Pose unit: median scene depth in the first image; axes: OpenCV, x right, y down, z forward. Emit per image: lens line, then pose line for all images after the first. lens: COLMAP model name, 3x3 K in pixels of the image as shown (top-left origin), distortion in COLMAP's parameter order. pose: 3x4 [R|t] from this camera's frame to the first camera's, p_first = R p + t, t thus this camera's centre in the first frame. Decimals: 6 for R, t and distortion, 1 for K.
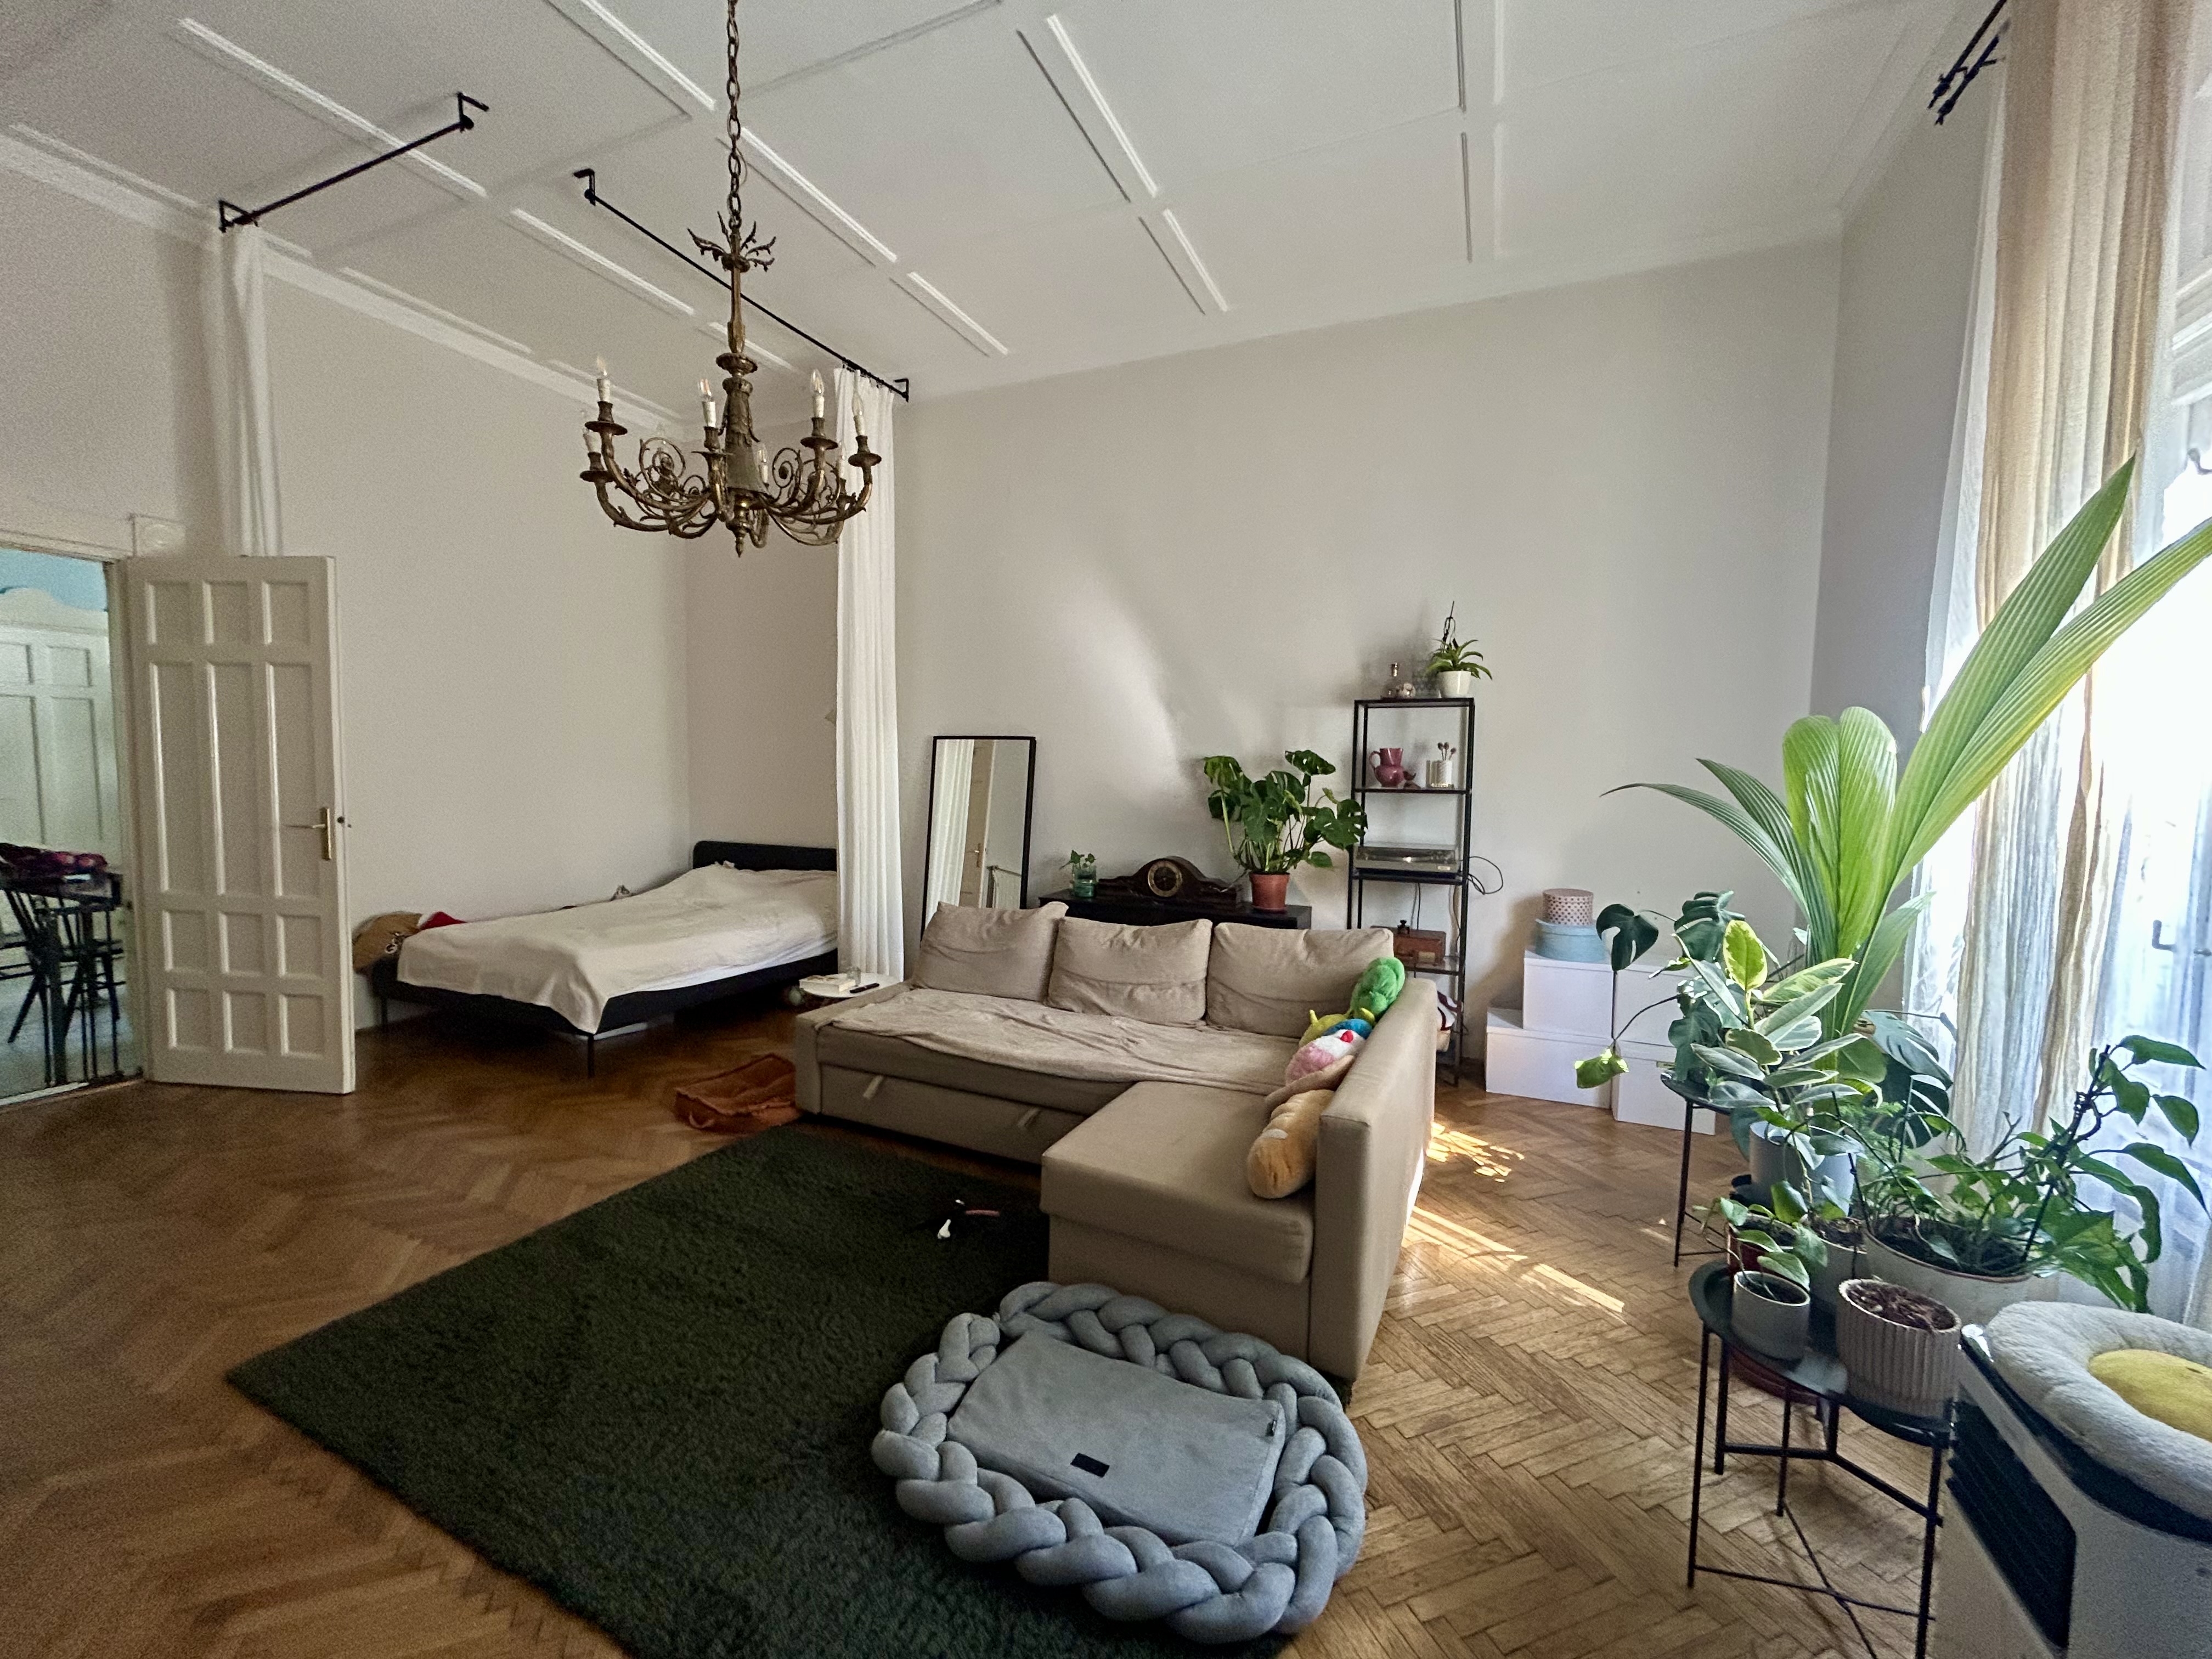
lens RADIAL K [[894.1, 0, 1107.4], [0, 894.1, 826.9], [0, 0, 1]] dist [-0.001348, -0.000145]
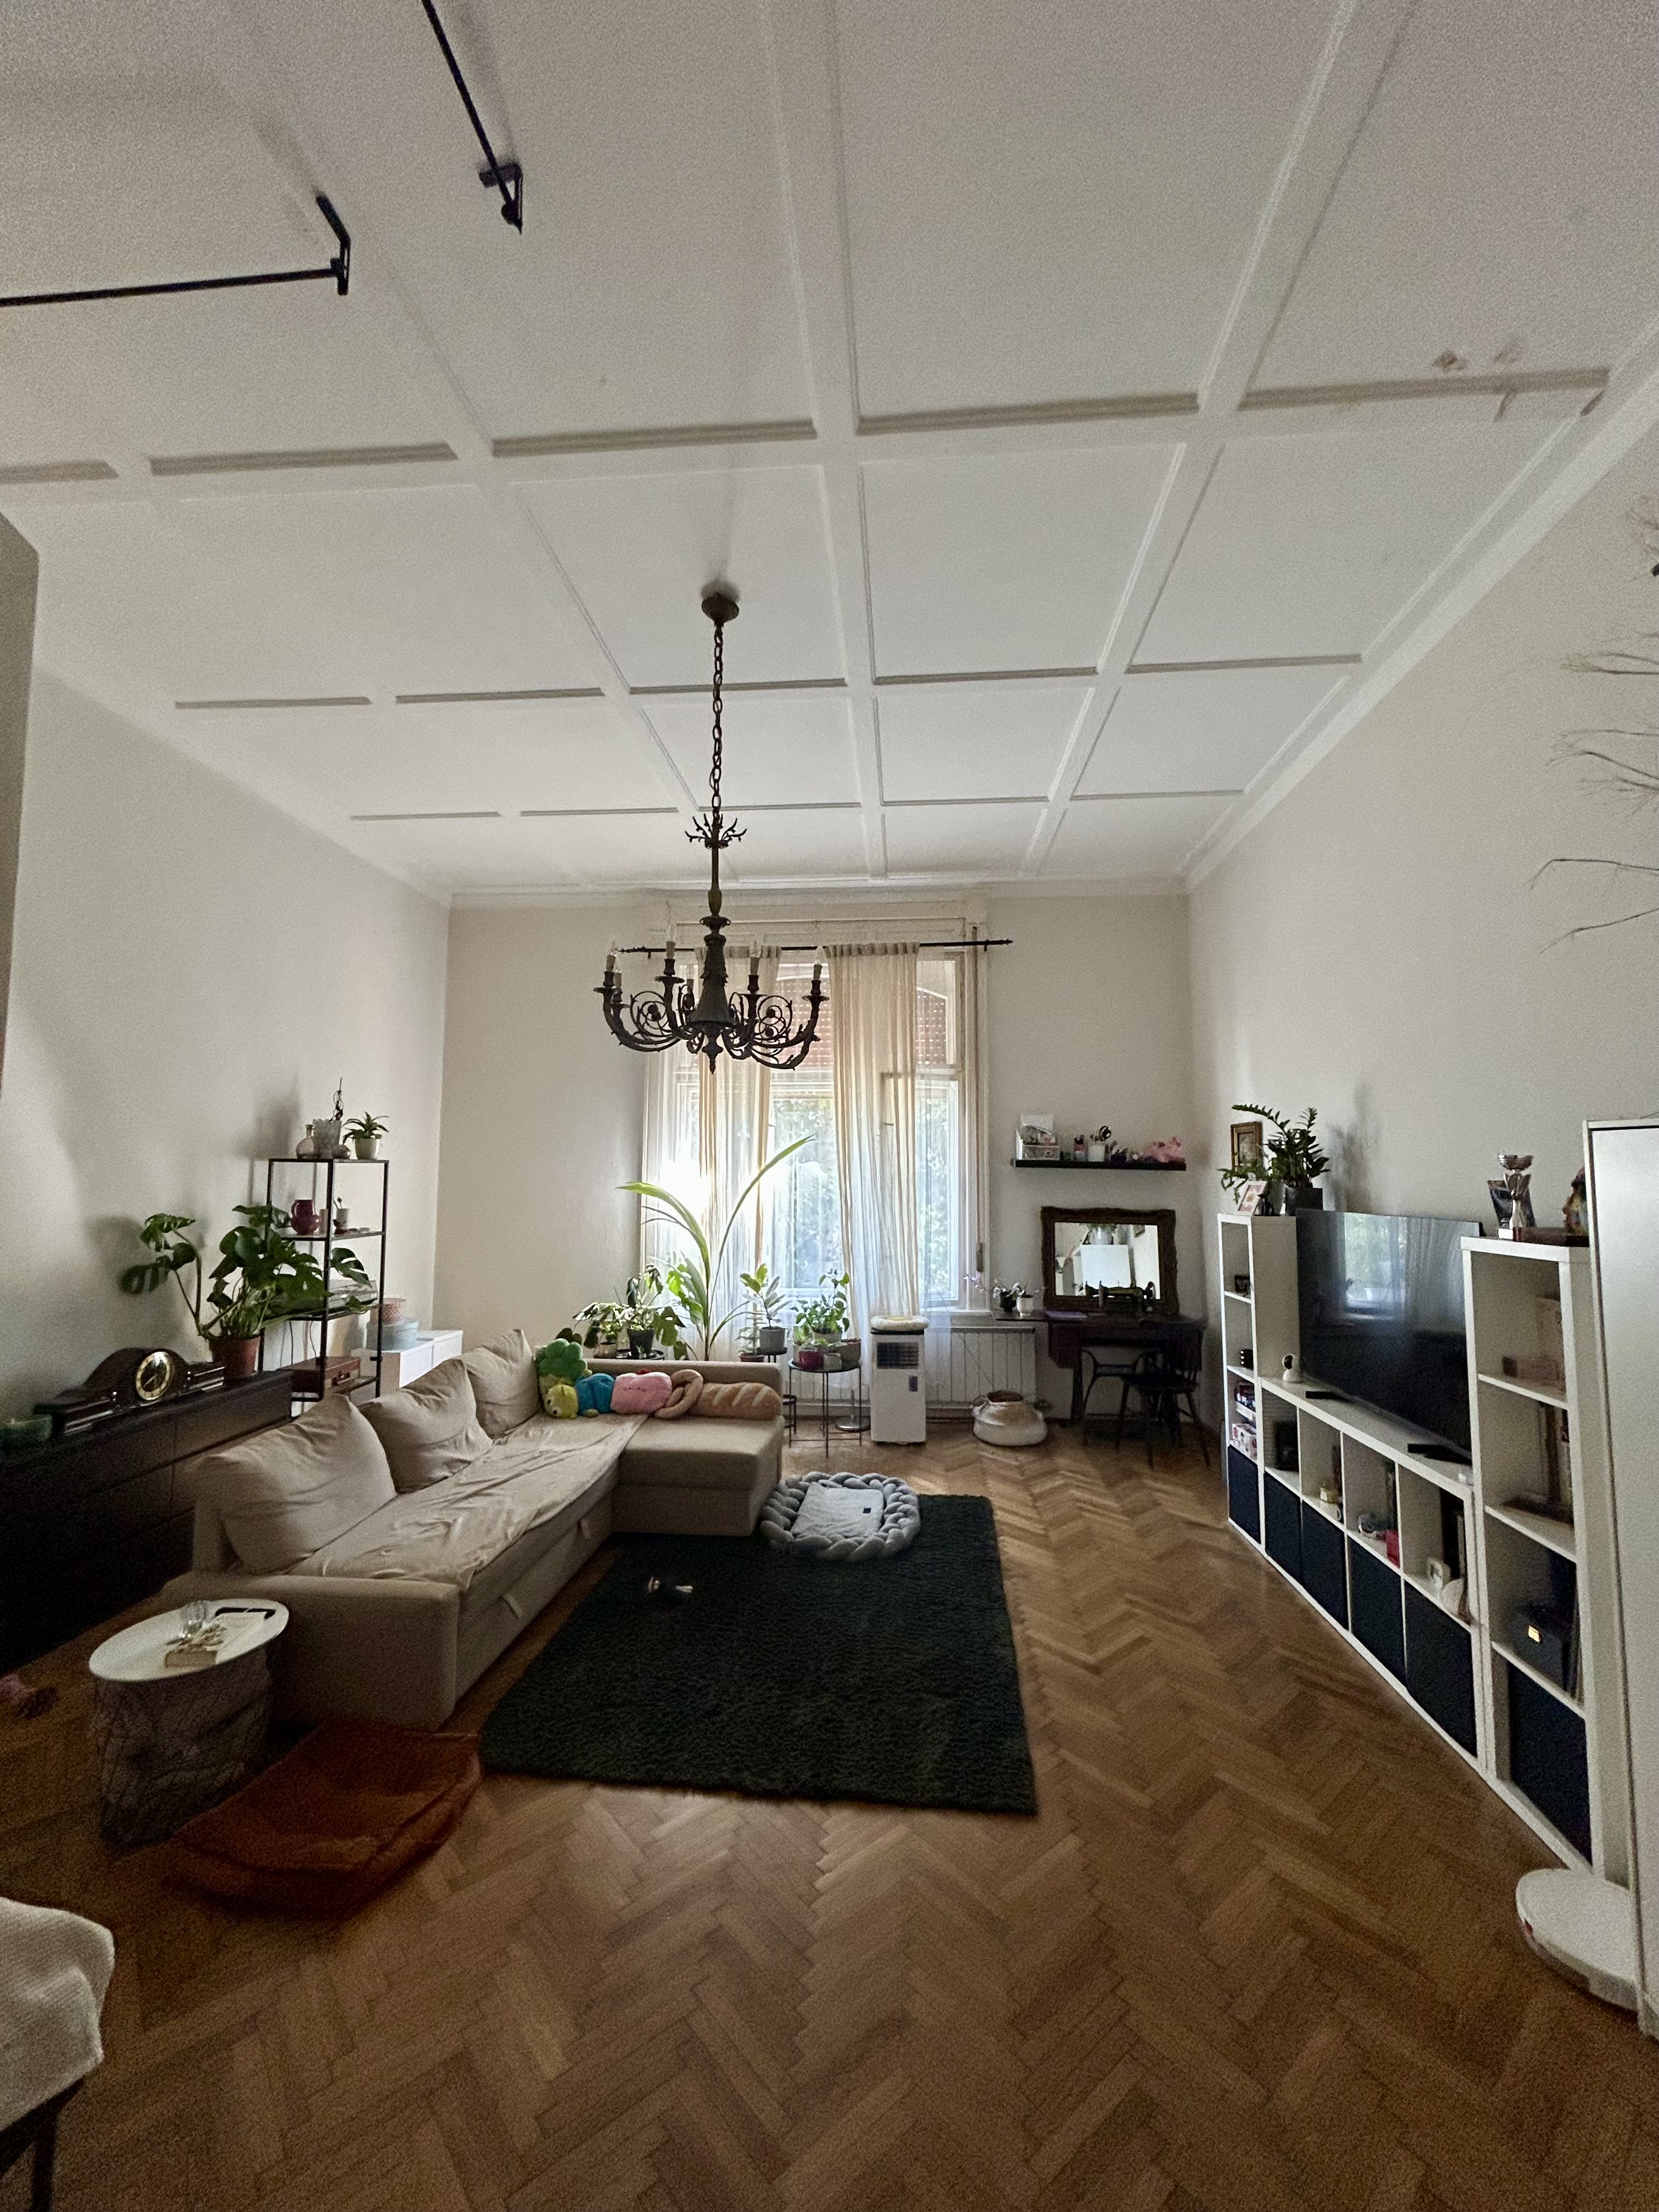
lens RADIAL K [[894.1, 0, 832.7], [0, 894.1, 1100.8], [0, 0, 1]] dist [-0.001348, -0.000145]
pose [[-0.328601, 0.067477, 0.942055, -1.298628], [0.058302, 0.996992, -0.051076, -0.157927], [-0.942667, 0.038140, -0.331547, 1.013352]]
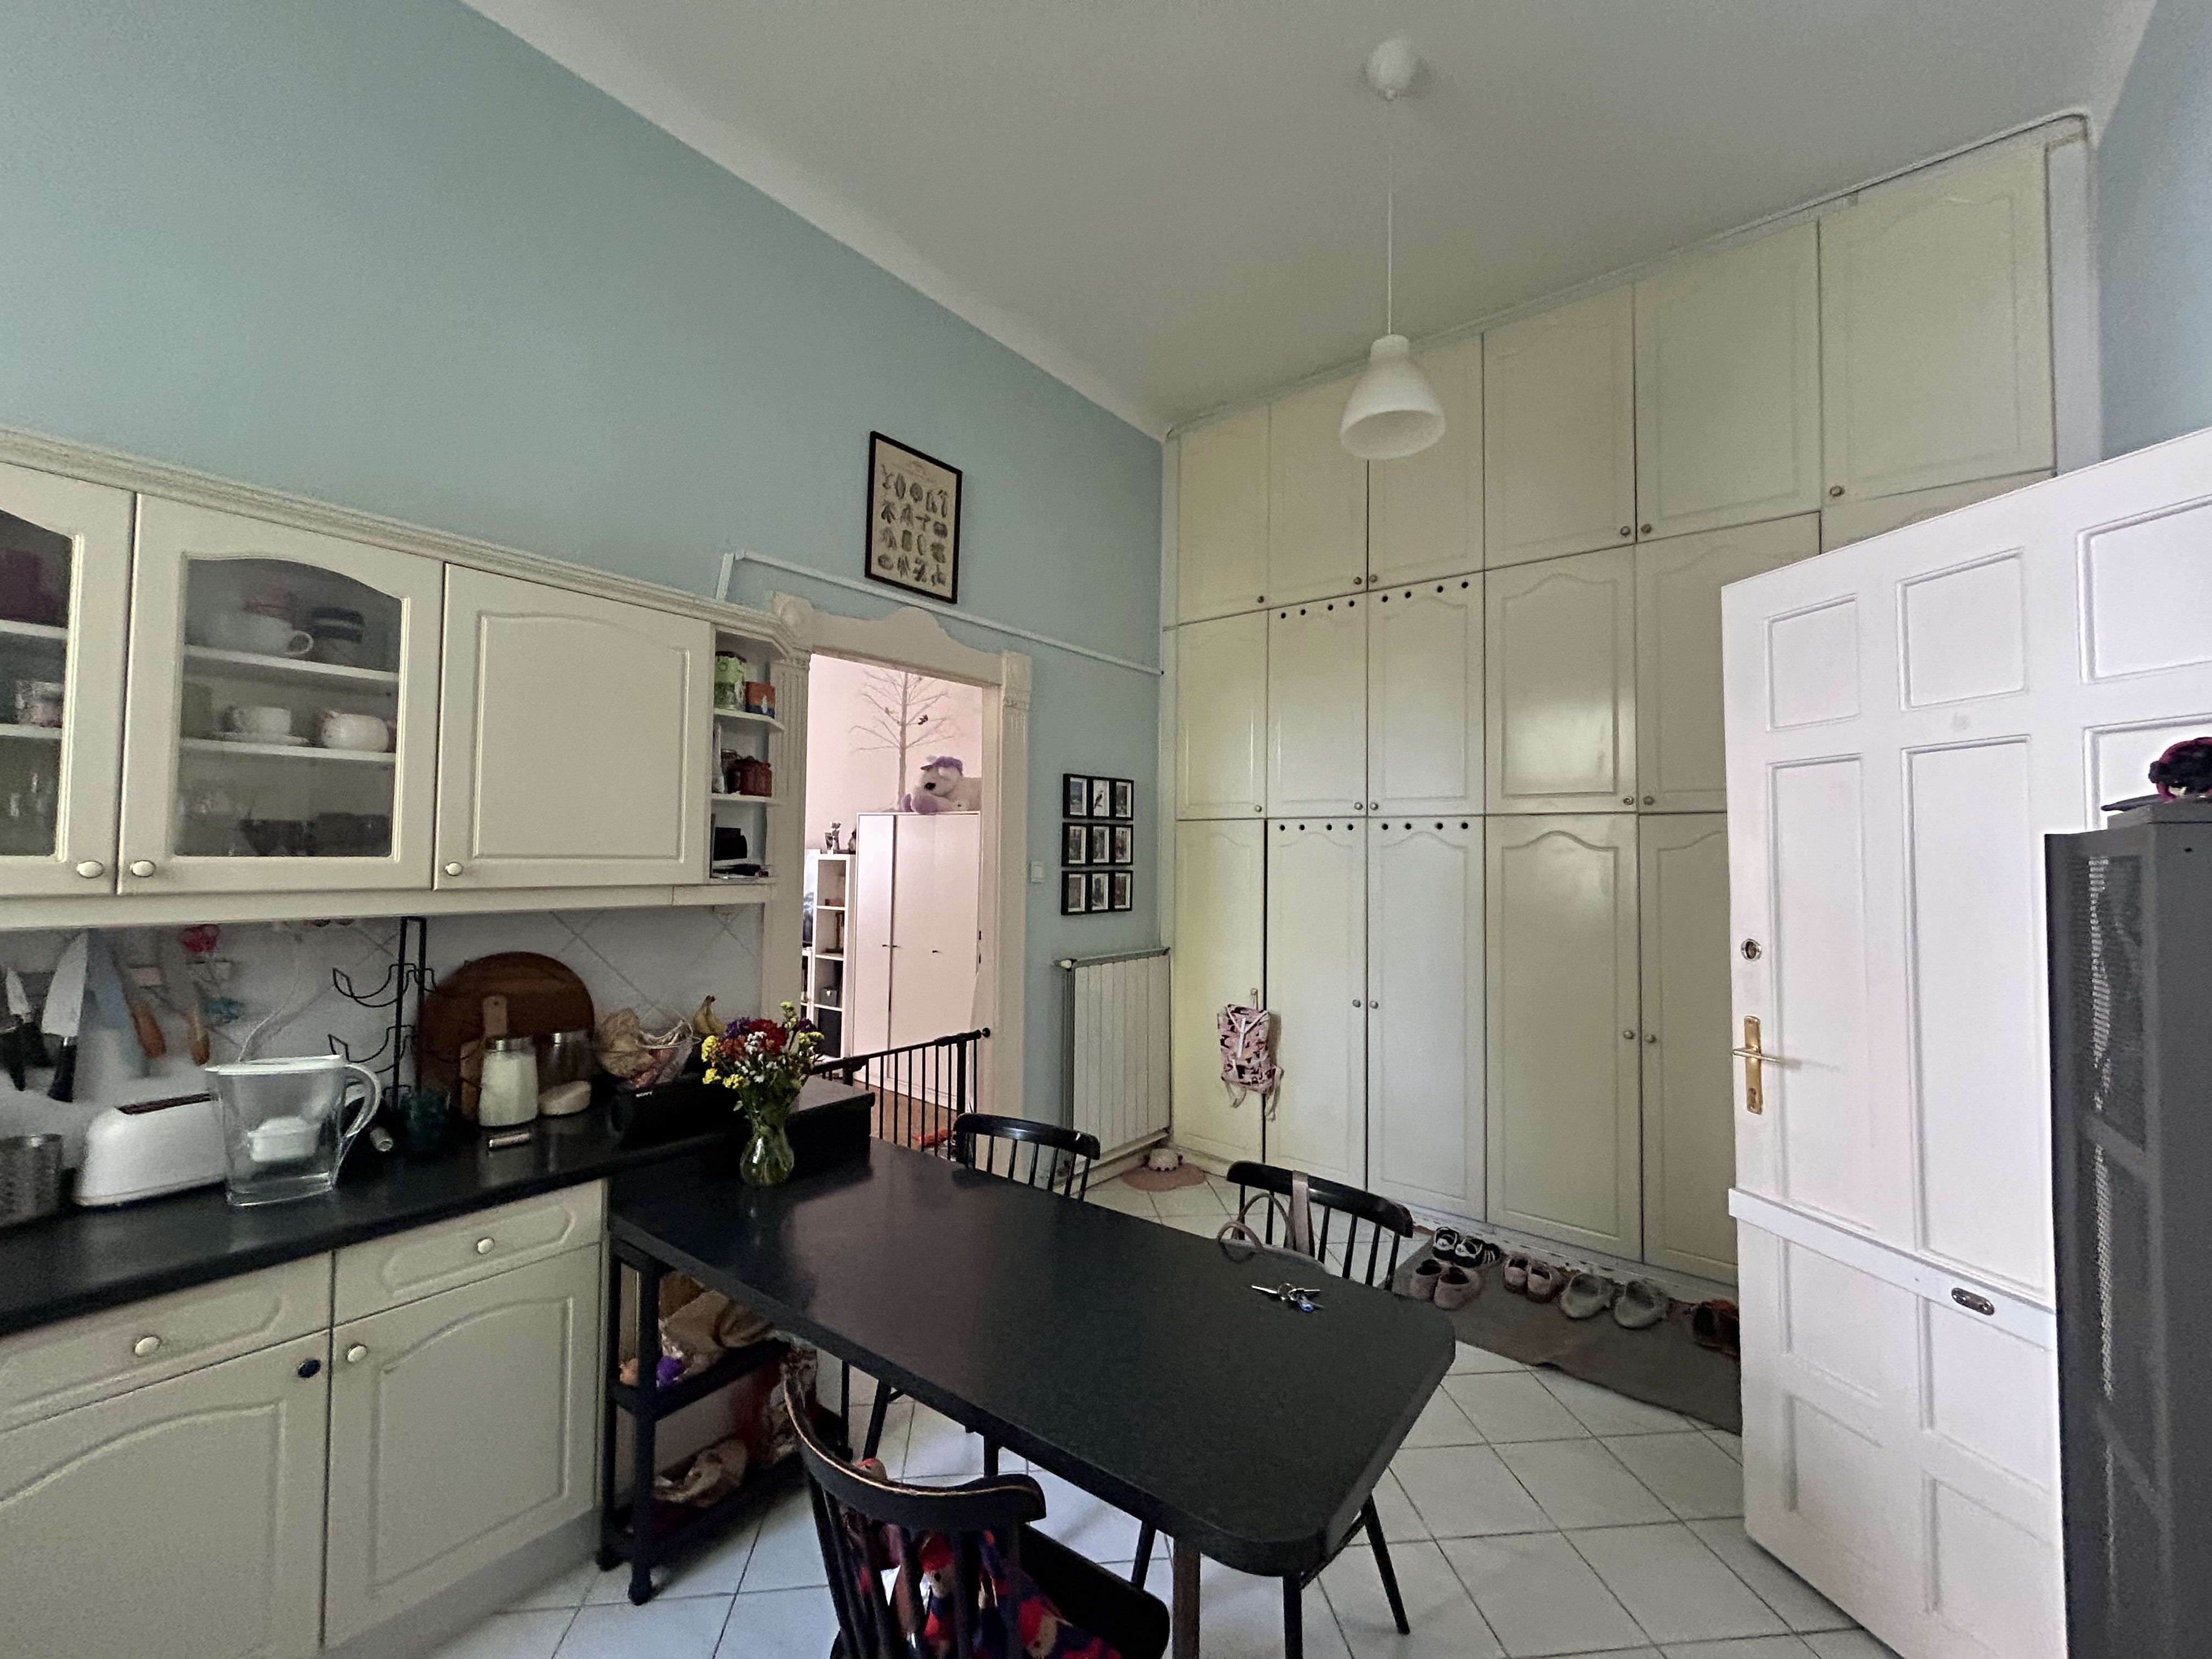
lens RADIAL K [[894.1, 0, 1099.5], [0, 894.1, 823.9], [0, 0, 1]] dist [-0.001348, -0.000145]
pose [[-0.967591, -0.016192, 0.252001, -1.867124], [-0.006881, 0.999262, 0.037785, -0.195987], [-0.252427, 0.034826, -0.966989, 2.035734]]
